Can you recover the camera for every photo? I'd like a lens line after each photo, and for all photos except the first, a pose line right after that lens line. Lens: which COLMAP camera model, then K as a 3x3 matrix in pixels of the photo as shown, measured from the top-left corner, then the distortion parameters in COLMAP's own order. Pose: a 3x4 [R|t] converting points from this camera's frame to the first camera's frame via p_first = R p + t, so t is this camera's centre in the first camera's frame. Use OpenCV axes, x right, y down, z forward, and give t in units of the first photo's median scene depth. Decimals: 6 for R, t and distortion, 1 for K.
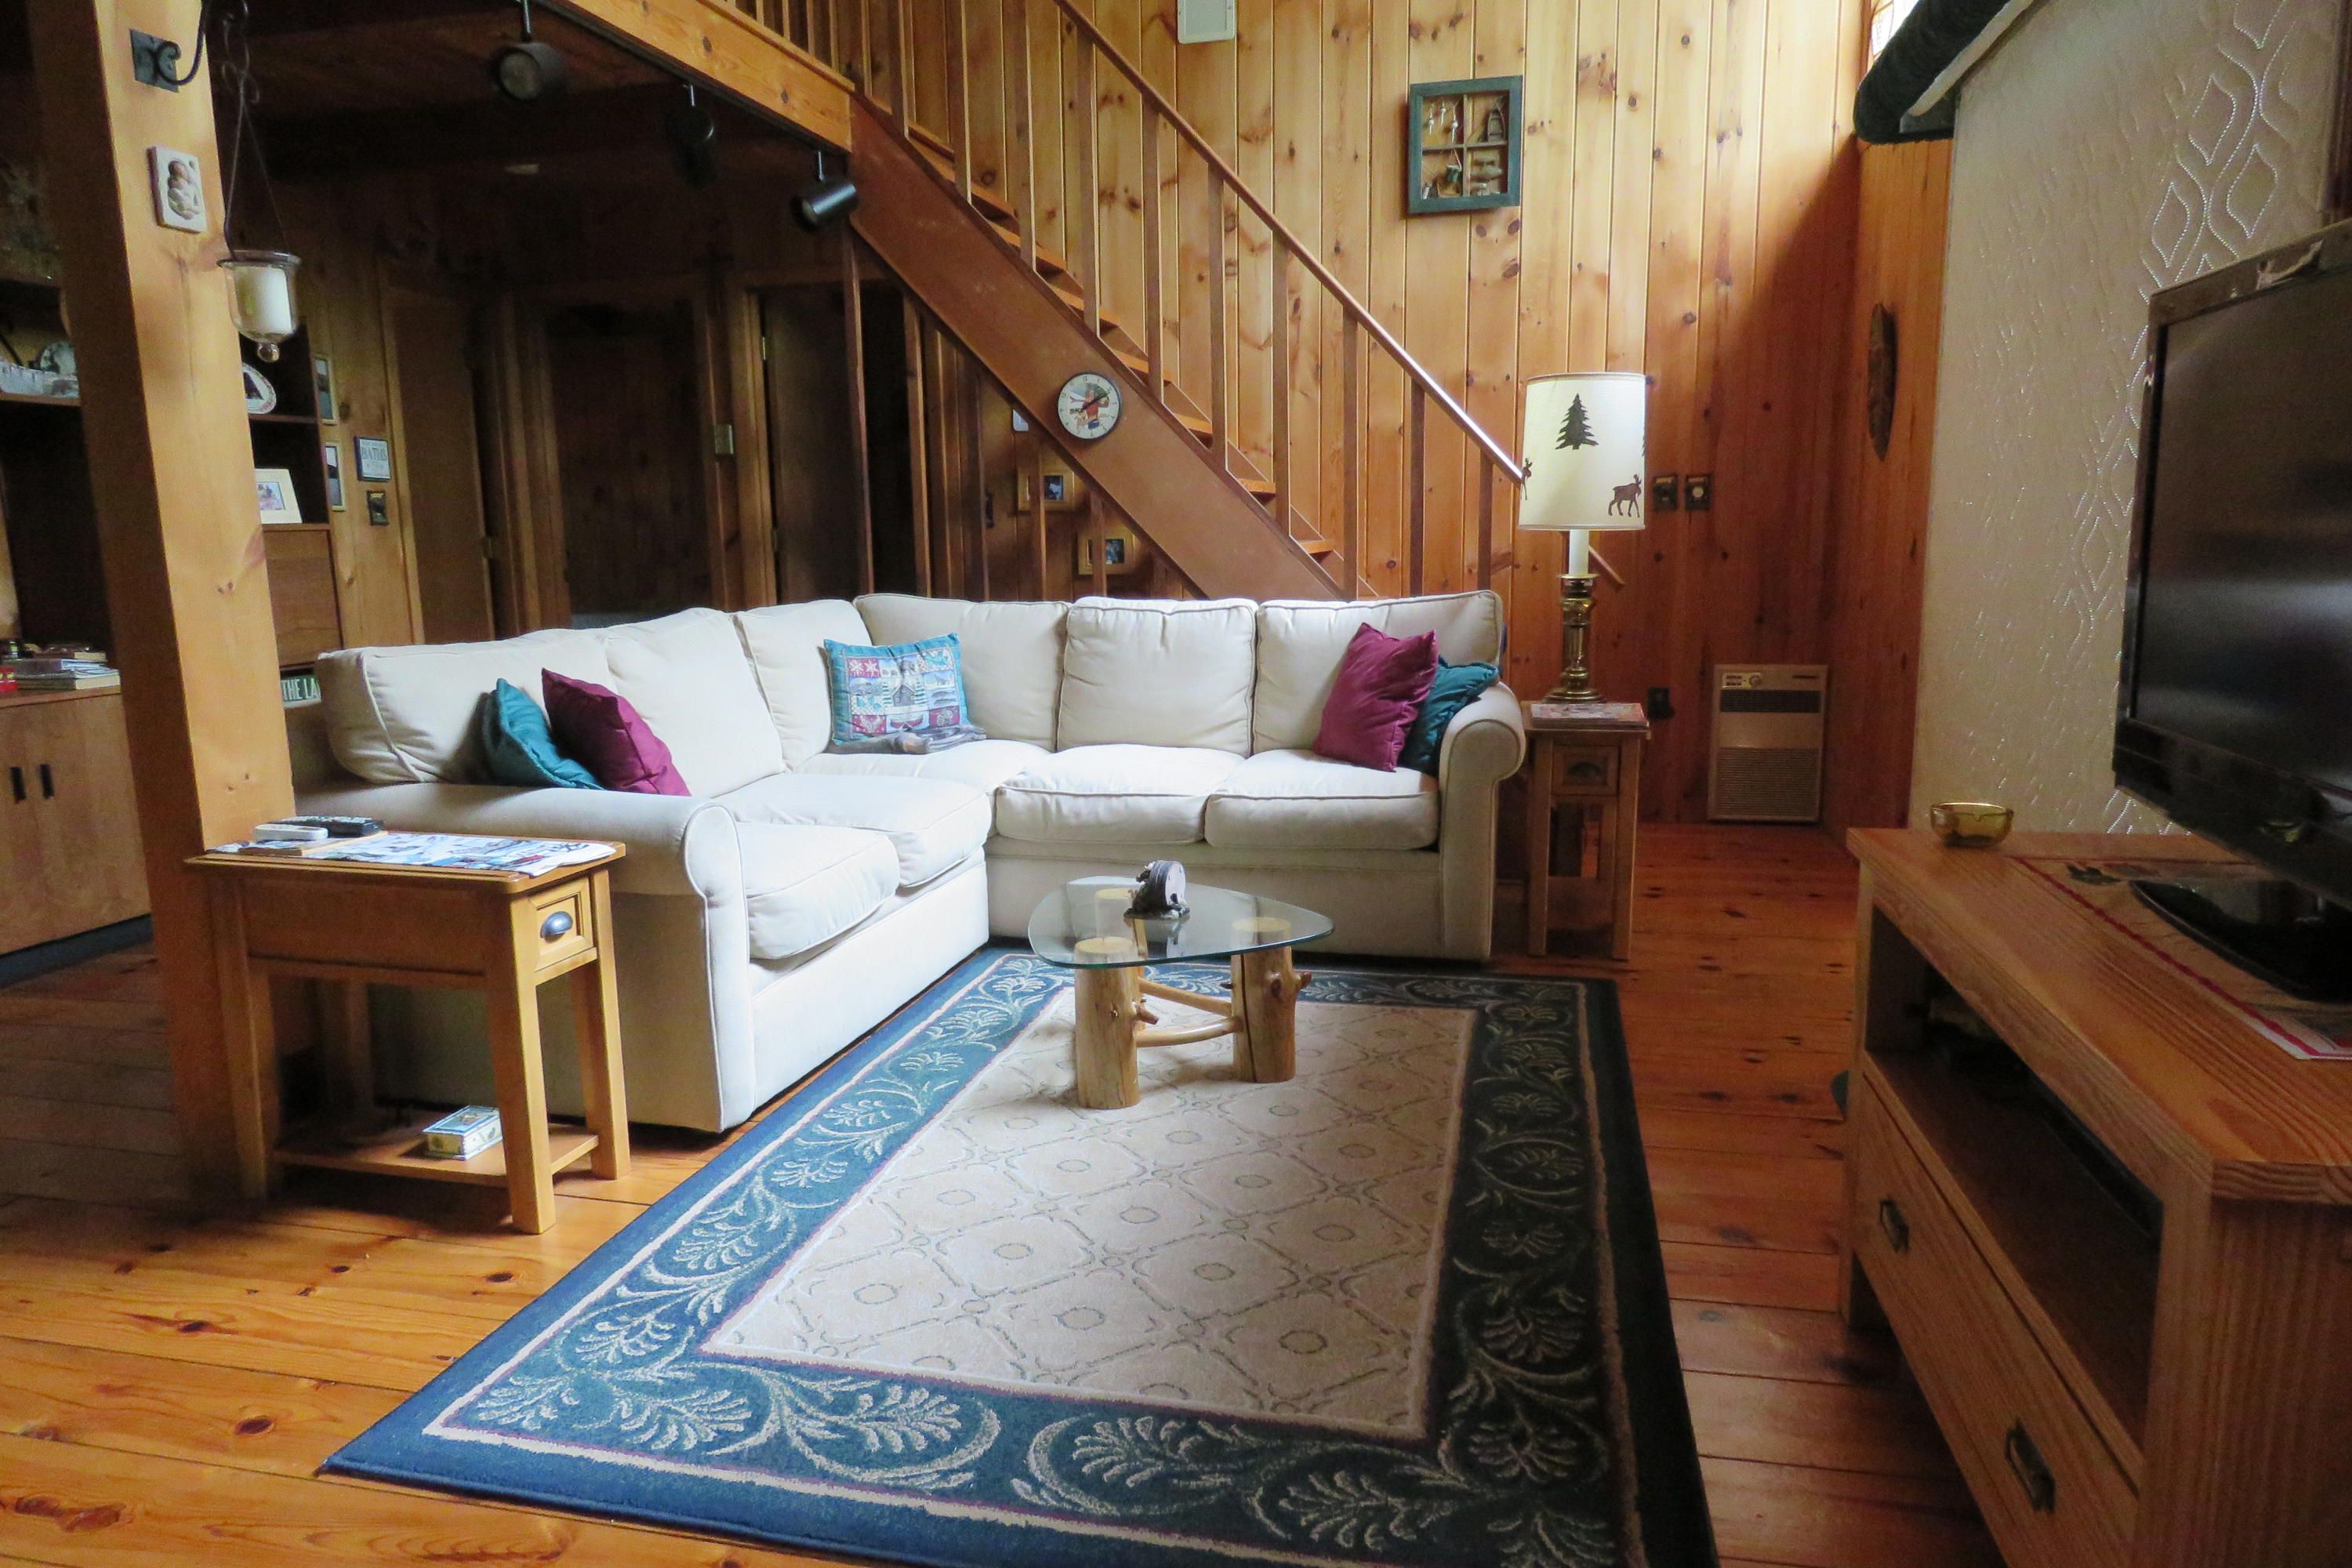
lens RADIAL K [[1496.3, 0, 1172.2], [0, 1496.3, 773.4], [0, 0, 1]] dist [-0.004279, 0.007203]
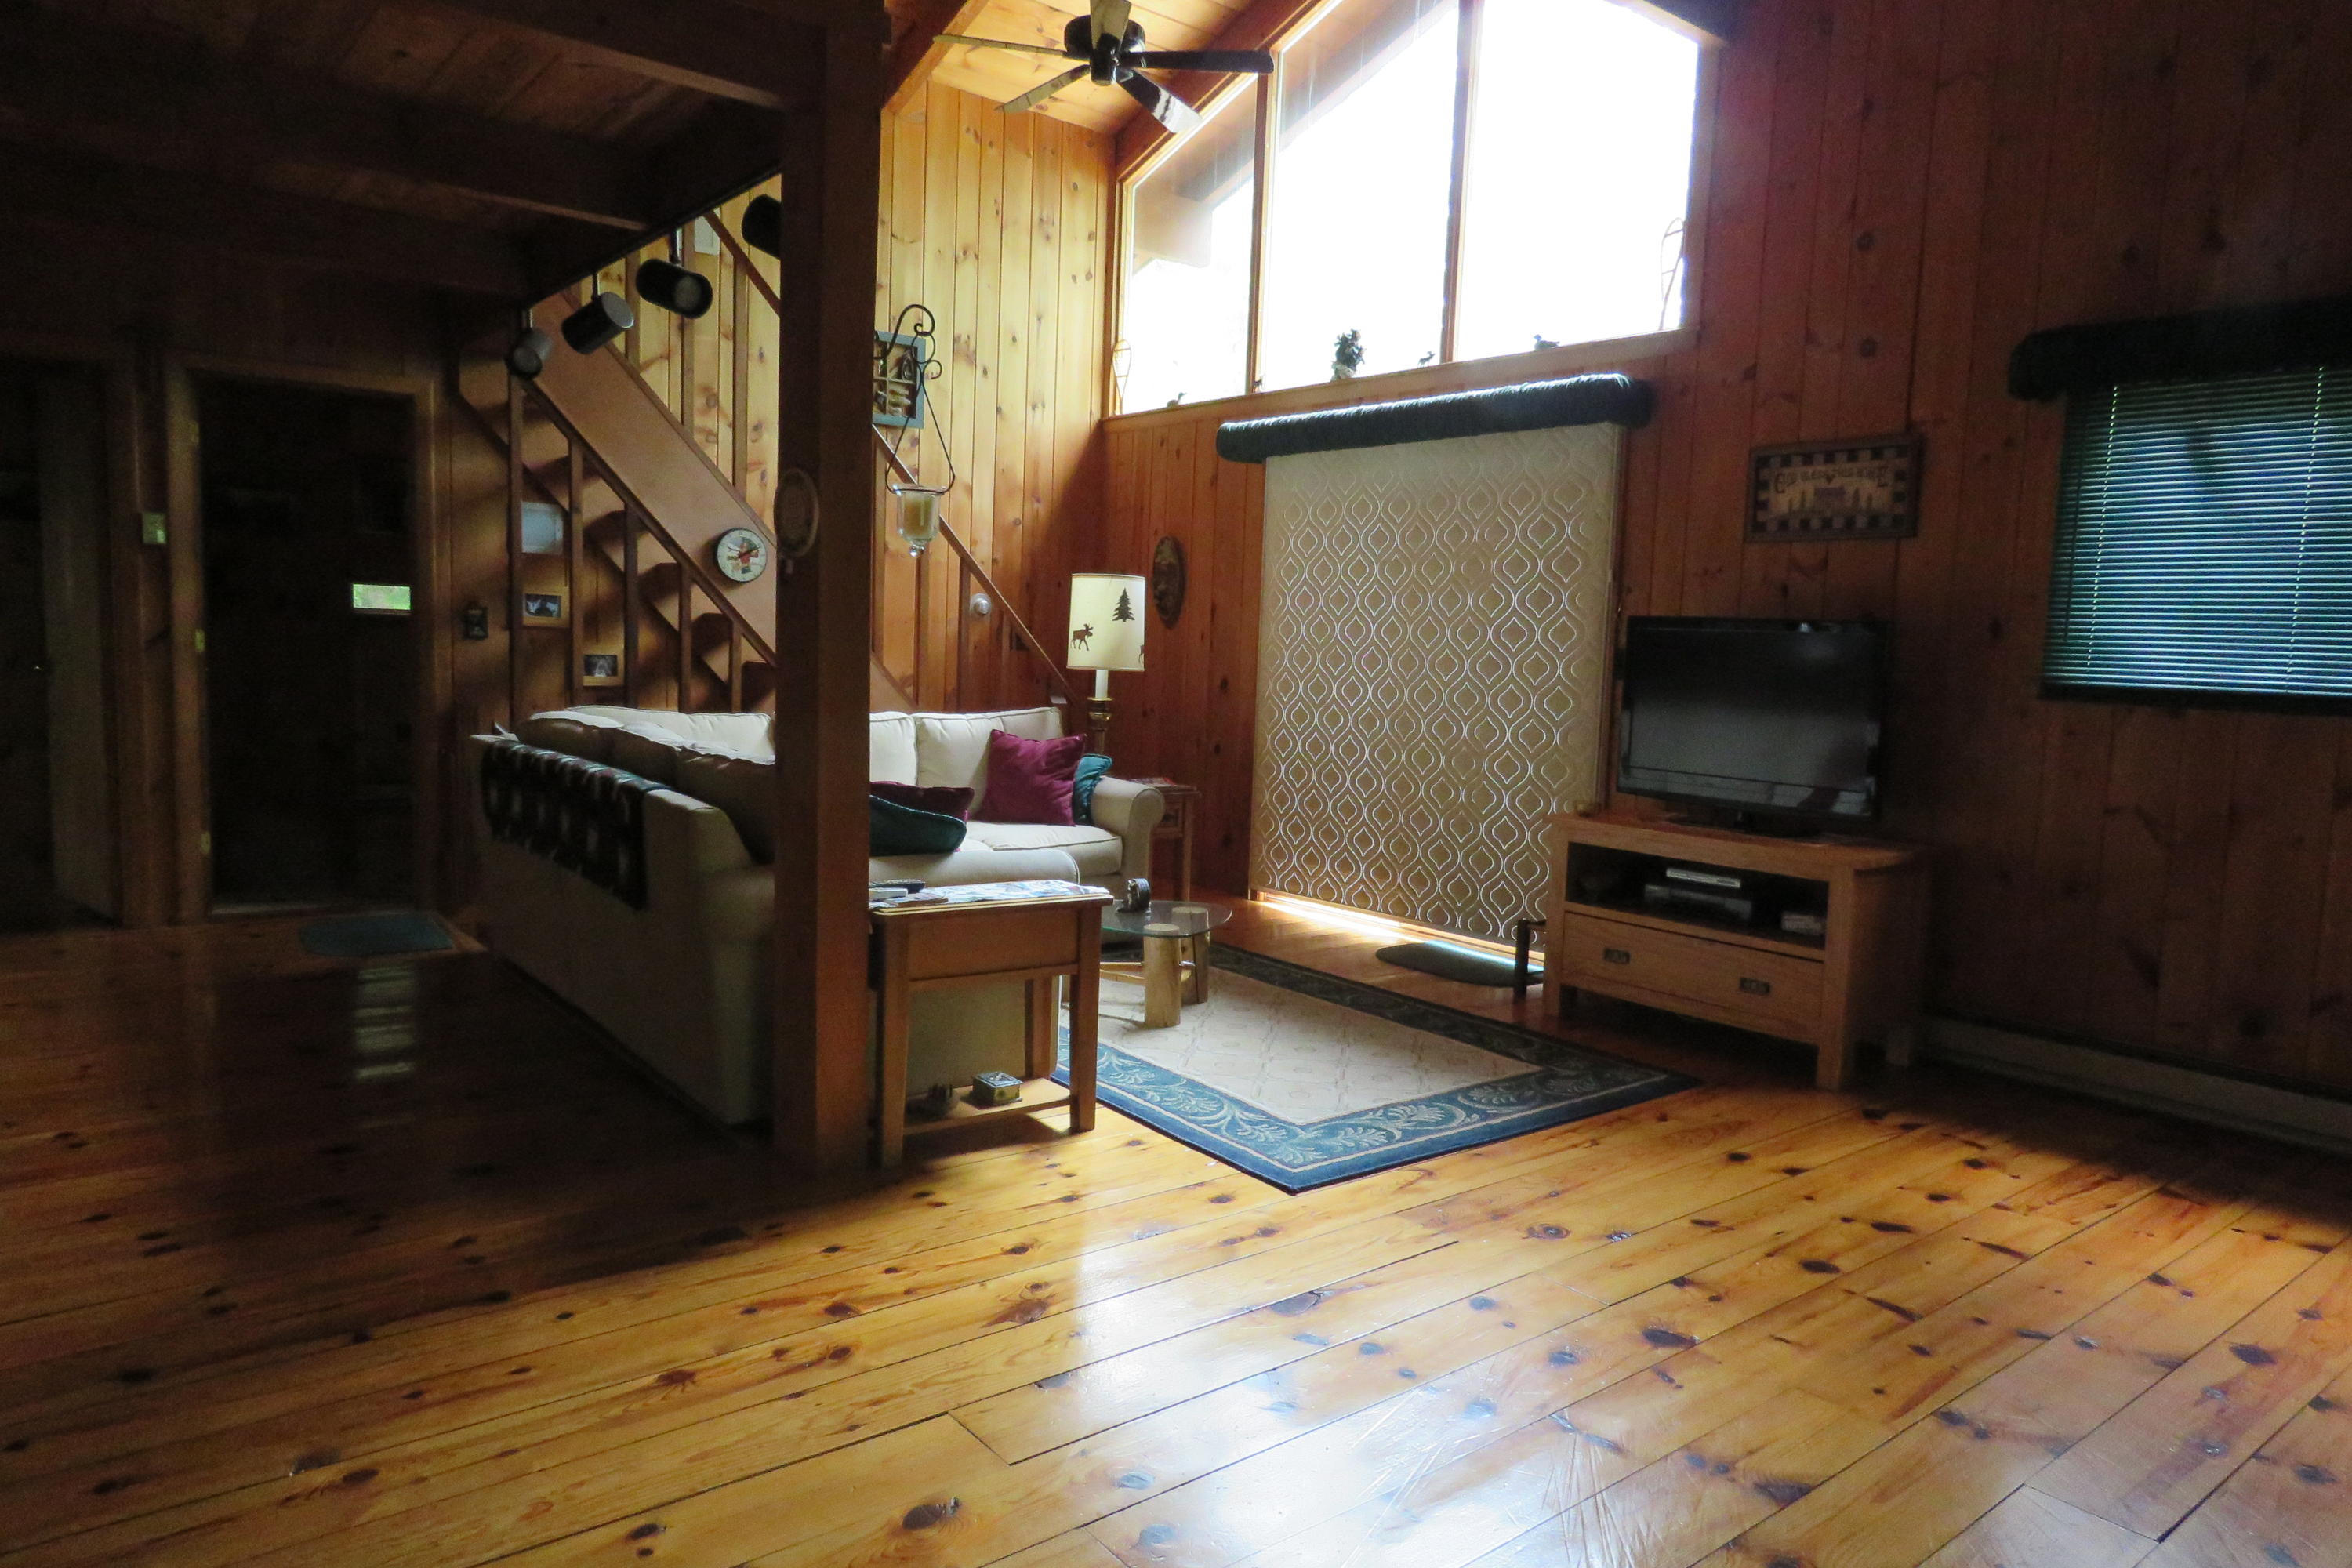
lens RADIAL K [[1494.6, 0, 1176.0], [0, 1494.6, 784.0], [0, 0, 1]] dist [-0.007841, 0.002389]
pose [[0.625581, -0.036757, 0.779293, -0.795267], [0.079912, 0.996655, -0.017141, -0.008226], [-0.776056, 0.072998, 0.626426, -0.033793]]
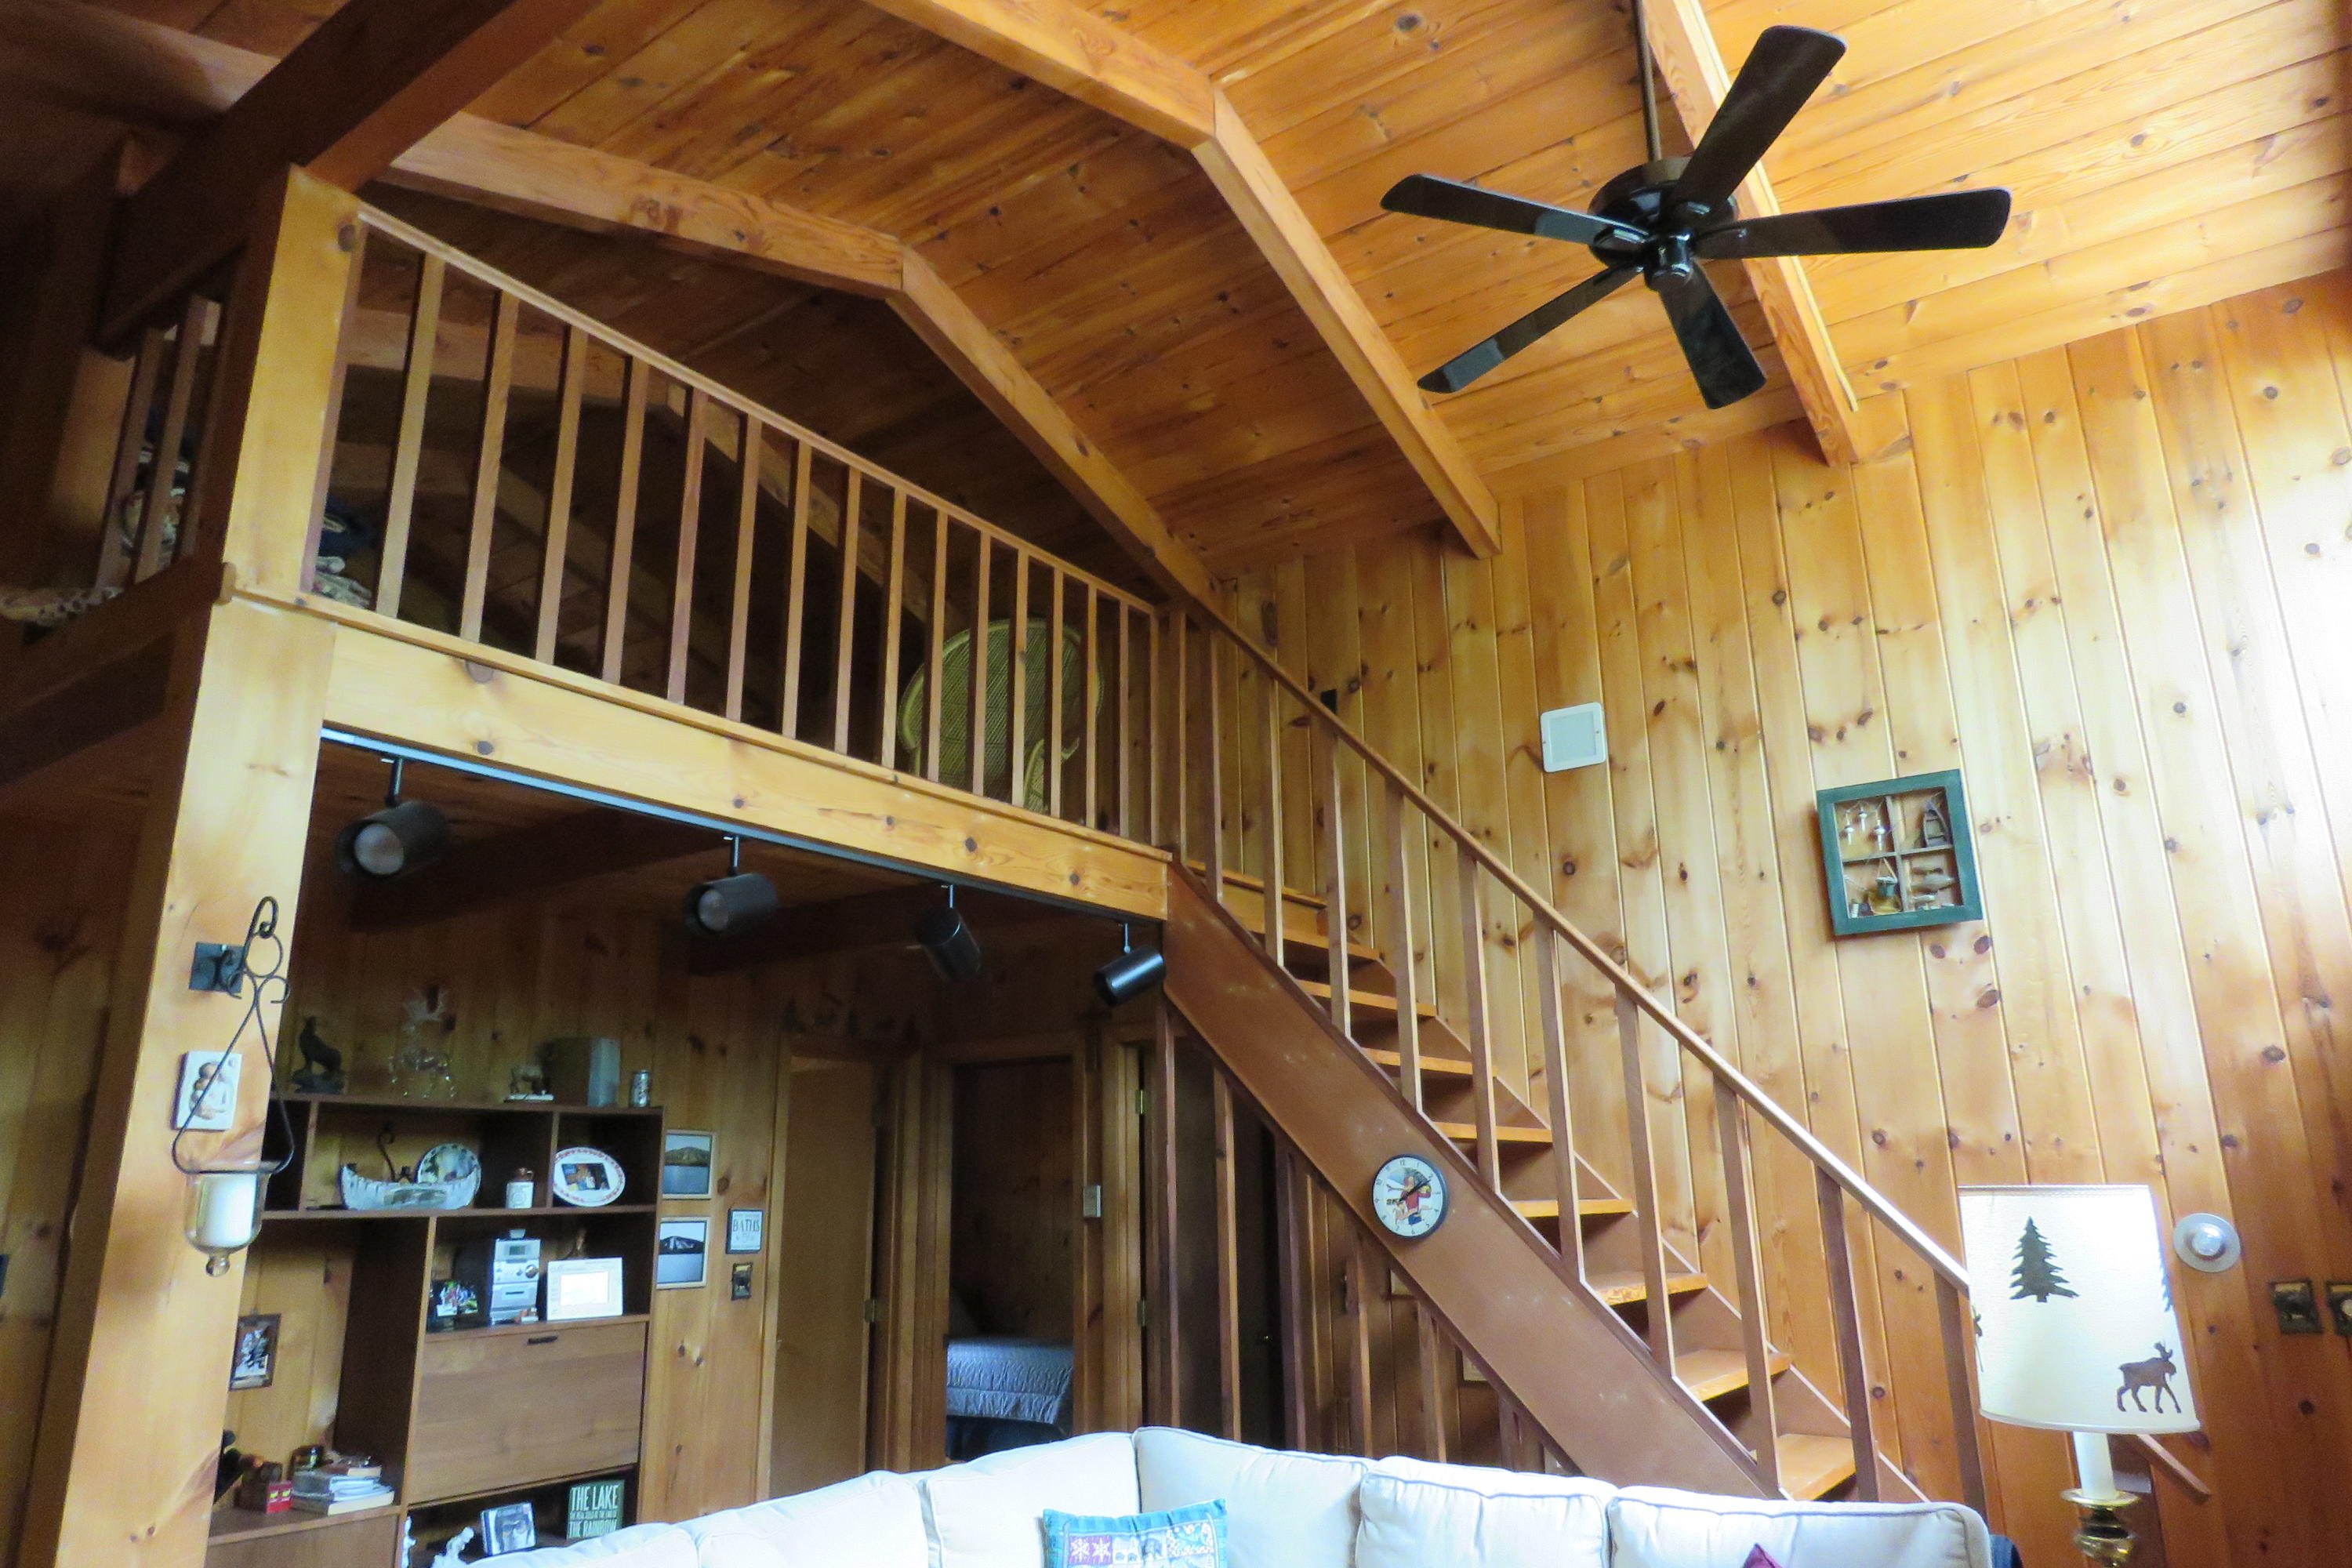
lens RADIAL K [[1494.6, 0, 1176.0], [0, 1494.6, 784.0], [0, 0, 1]] dist [-0.007841, 0.002389]
pose [[0.925416, -0.098453, -0.365939, 0.148193], [-0.063295, 0.911938, -0.405416, -0.111193], [0.373628, 0.398341, 0.837691, 0.175187]]
